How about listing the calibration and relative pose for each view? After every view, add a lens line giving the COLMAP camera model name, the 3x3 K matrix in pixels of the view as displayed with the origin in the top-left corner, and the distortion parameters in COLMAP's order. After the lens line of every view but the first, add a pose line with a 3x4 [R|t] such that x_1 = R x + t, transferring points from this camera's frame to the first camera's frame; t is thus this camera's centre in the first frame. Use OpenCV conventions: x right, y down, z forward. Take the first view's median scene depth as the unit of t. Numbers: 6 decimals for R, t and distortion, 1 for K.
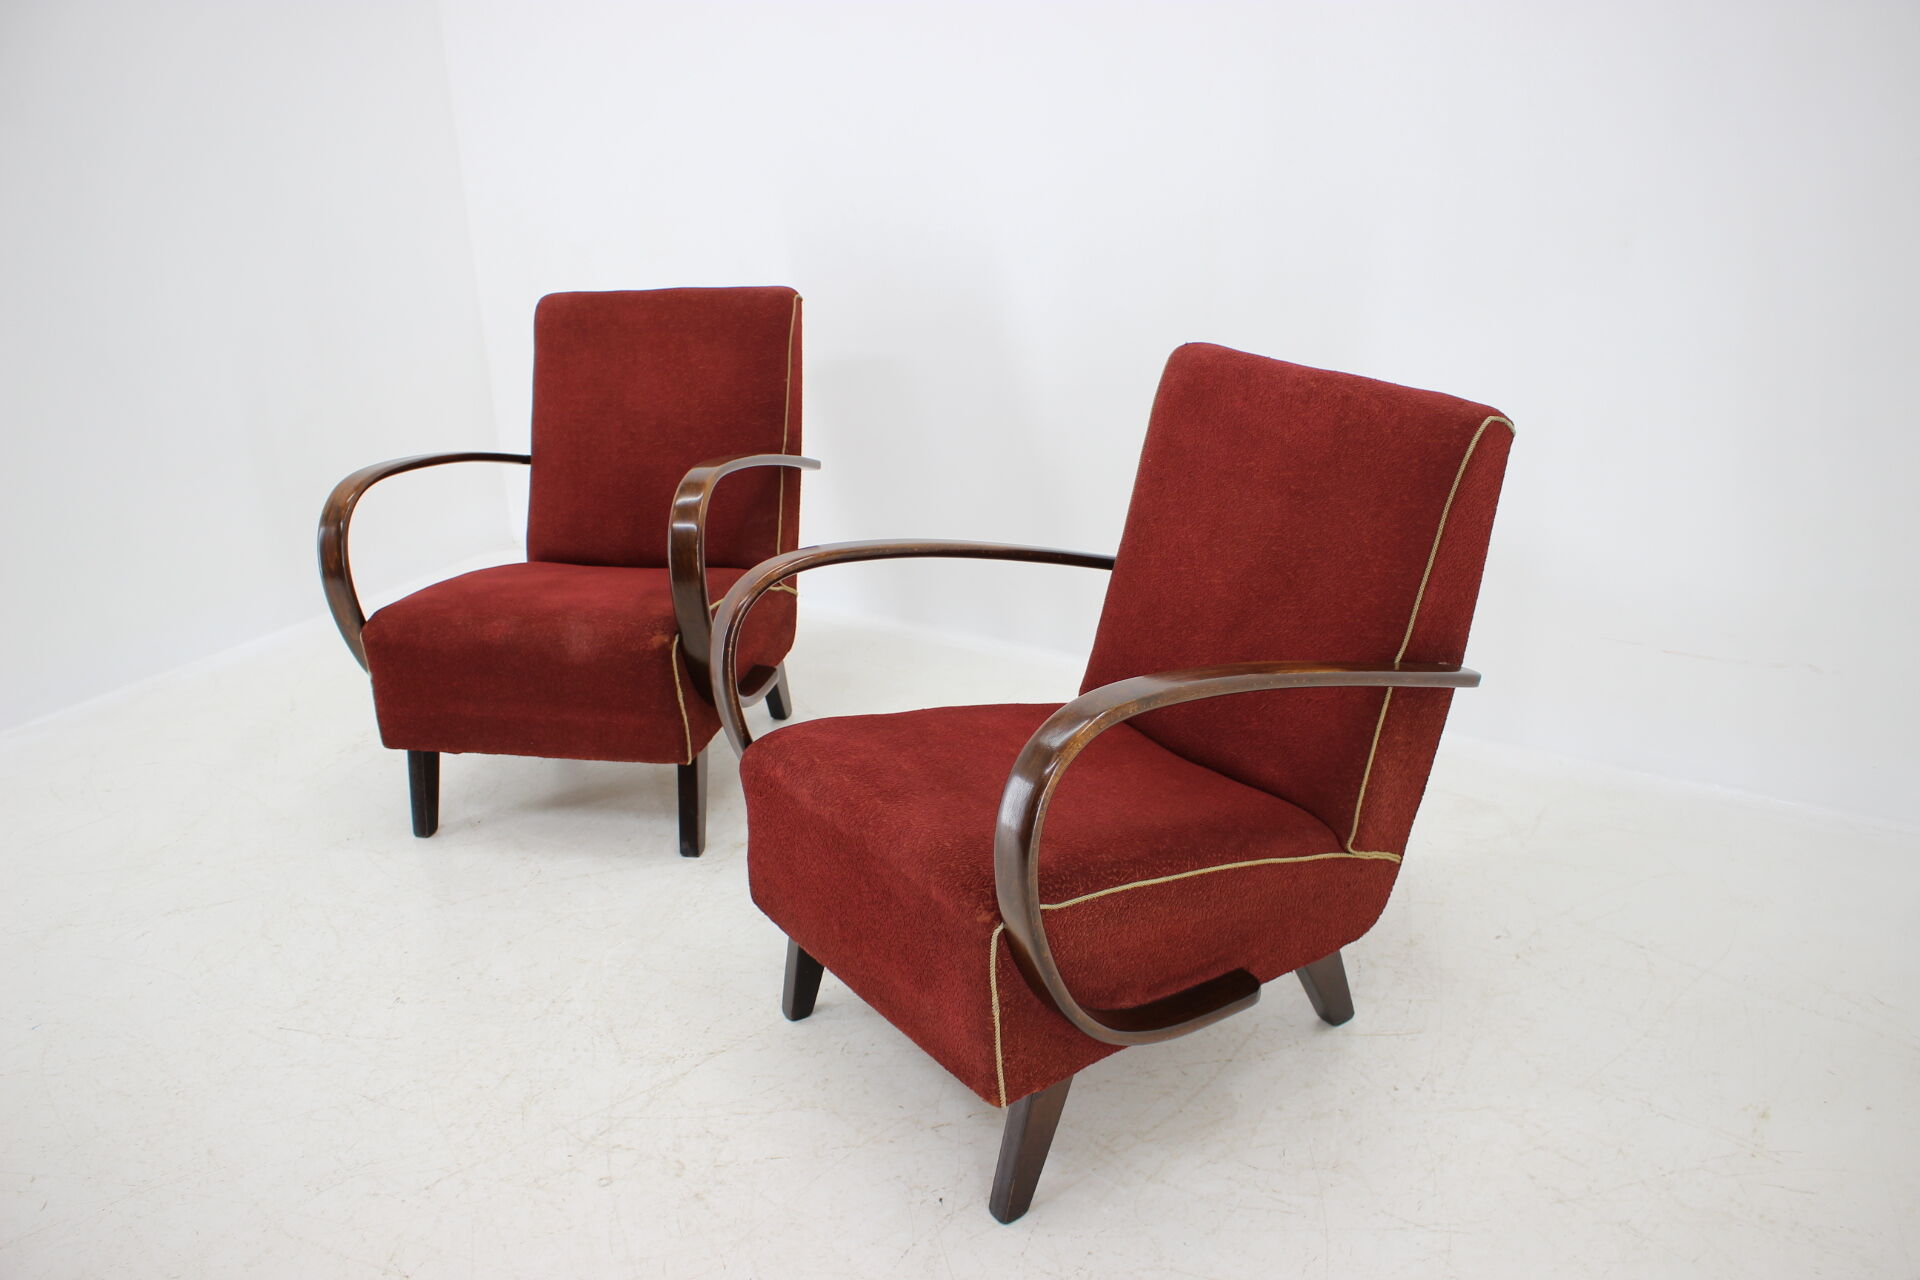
lens RADIAL K [[1672.6, 0, 960.0], [0, 1672.6, 640.0], [0, 0, 1]] dist [-0.133693, 0.004258]
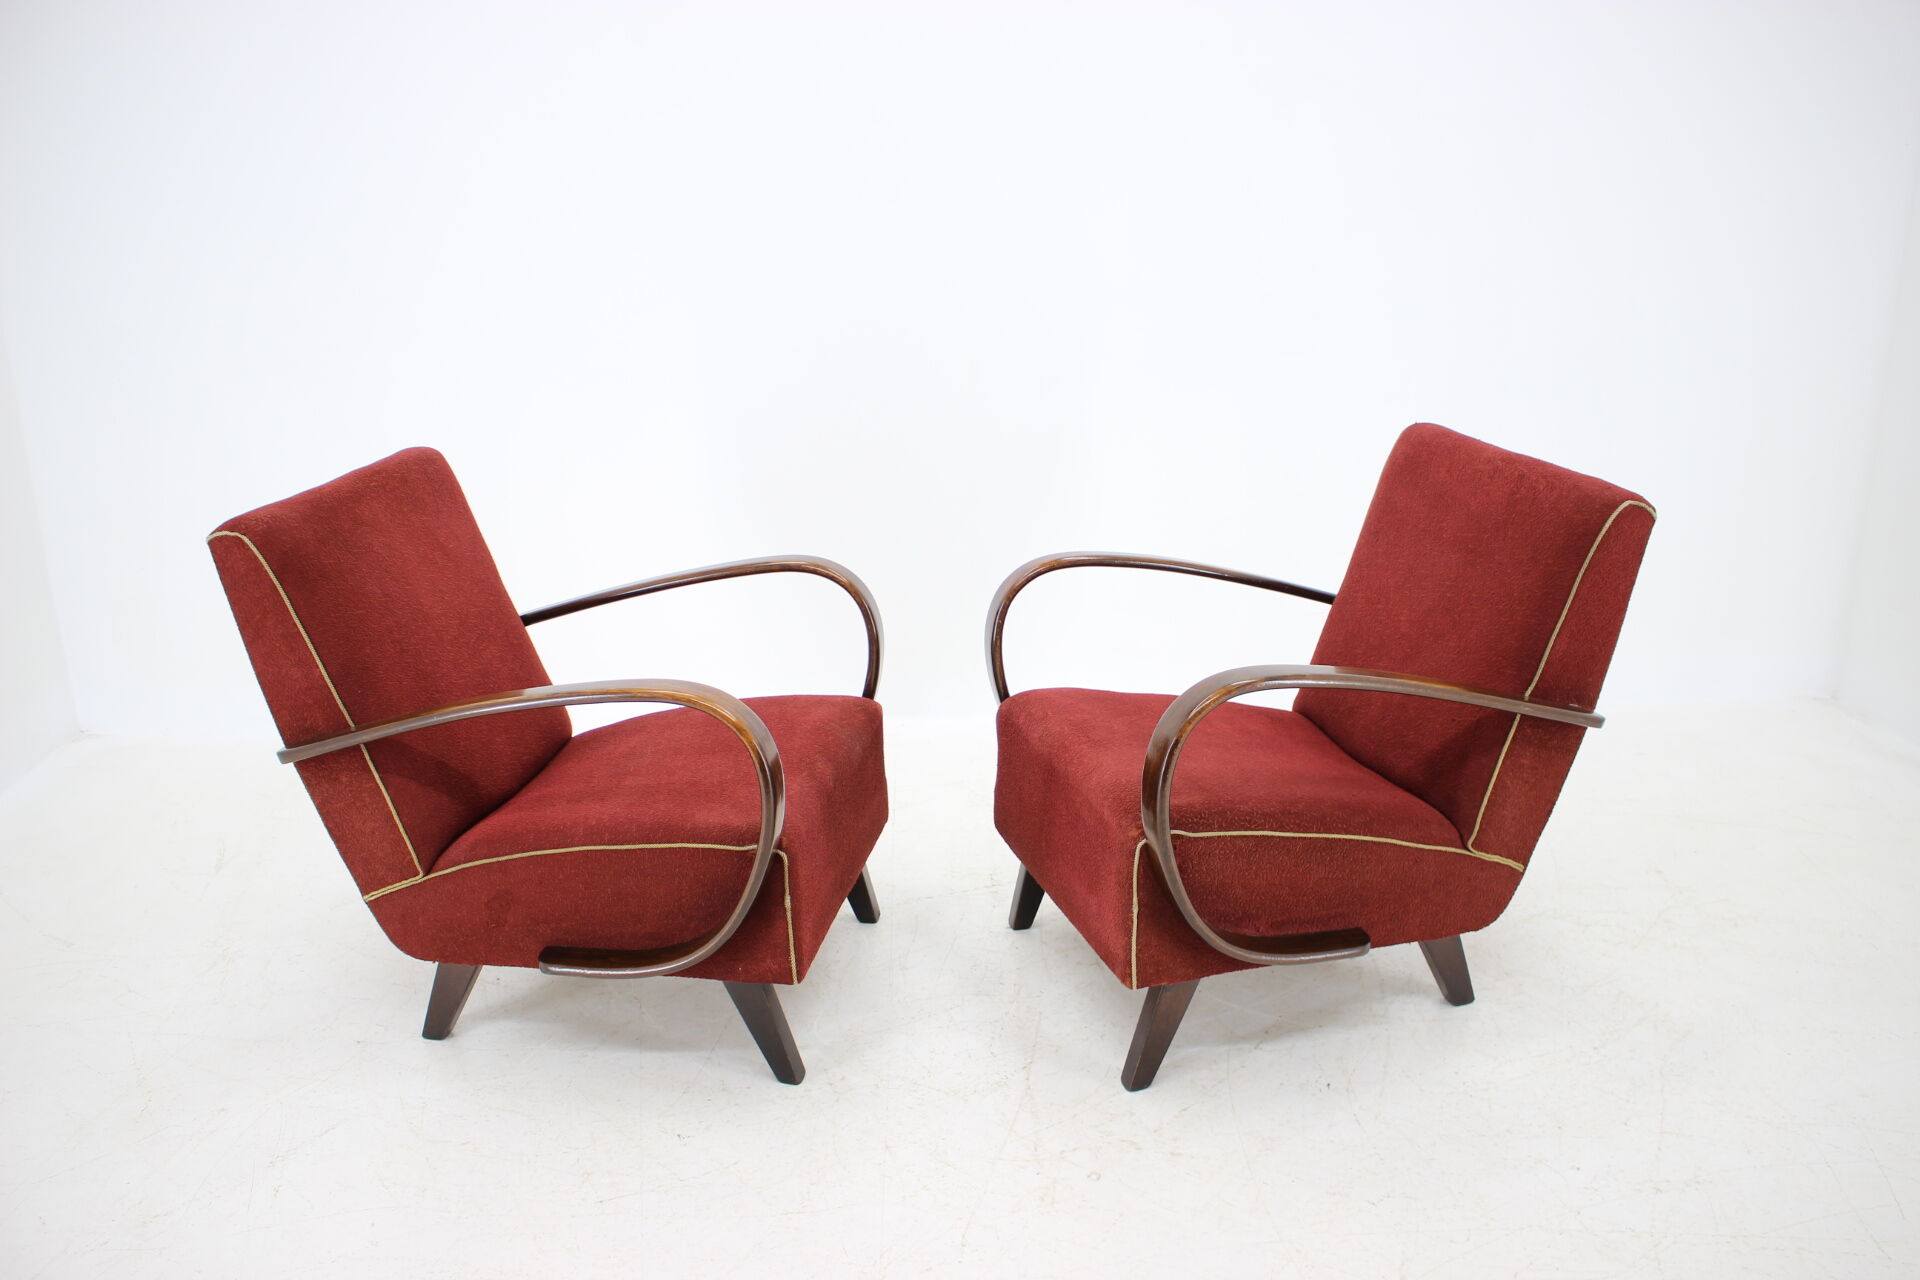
lens RADIAL K [[1672.6, 0, 960.0], [0, 1672.6, 640.0], [0, 0, 1]] dist [-0.133693, 0.004258]
pose [[0.959322, 0.125887, -0.252693, 0.164550], [-0.136917, 0.990229, -0.026475, 0.060126], [0.246891, 0.059996, 0.967184, -0.251327]]
